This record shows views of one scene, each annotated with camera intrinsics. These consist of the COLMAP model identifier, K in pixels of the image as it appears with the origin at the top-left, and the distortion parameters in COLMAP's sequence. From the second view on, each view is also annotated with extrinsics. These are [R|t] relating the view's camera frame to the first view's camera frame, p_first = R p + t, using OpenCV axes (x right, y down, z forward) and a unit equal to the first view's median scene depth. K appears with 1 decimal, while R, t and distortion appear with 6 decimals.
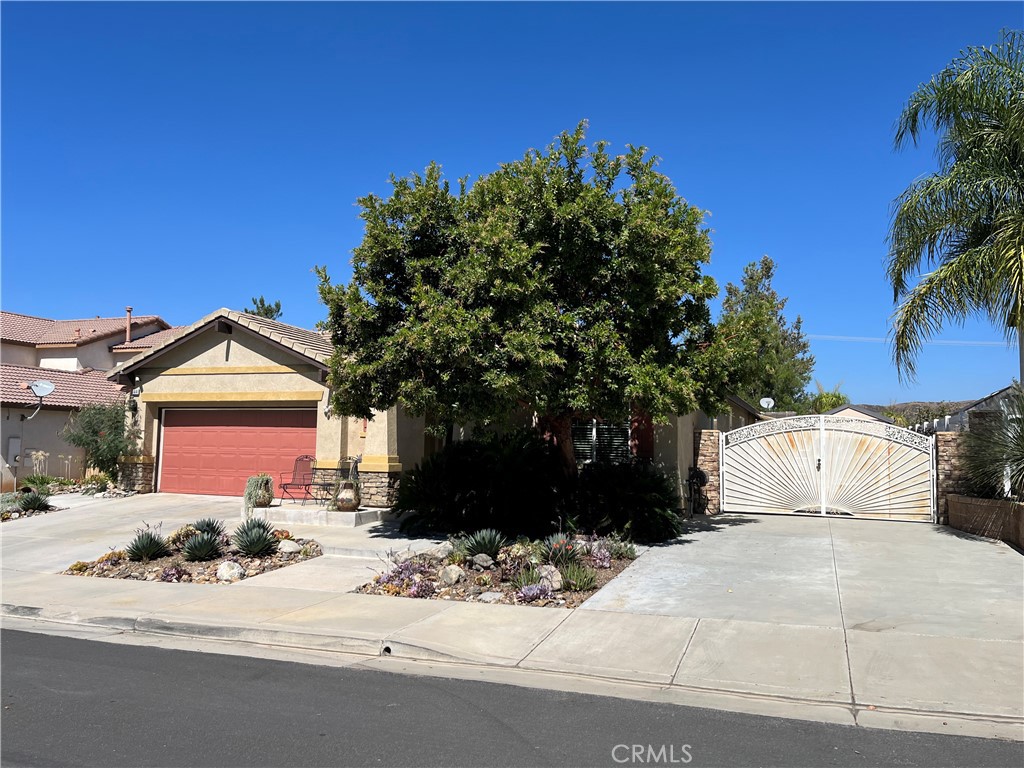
lens RADIAL K [[759.1, 0, 512.0], [0, 759.1, 384.0], [0, 0, 1]] dist [-0.006864, -0.006567]
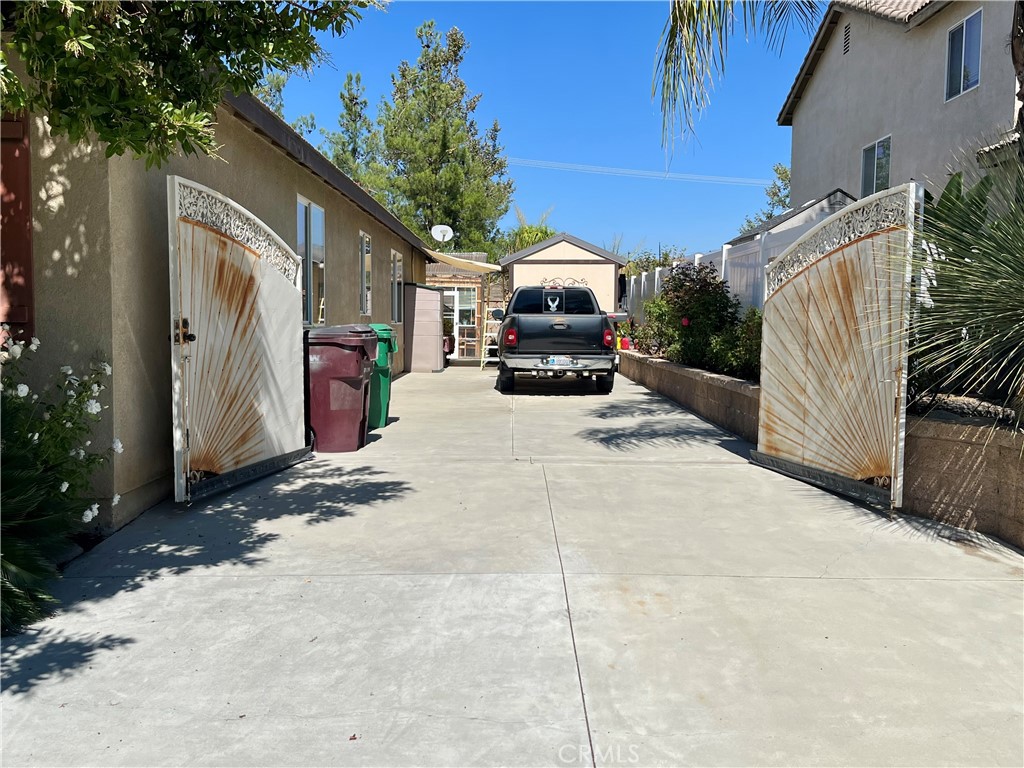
lens RADIAL K [[926.0, 0, 512.0], [0, 926.0, 384.0], [0, 0, 1]] dist [0.002815, 0.000954]
pose [[0.928468, -0.037444, 0.369521, 0.222702], [-0.023574, 0.986958, 0.159241, 0.054271], [-0.370664, -0.156561, 0.915476, 0.566565]]
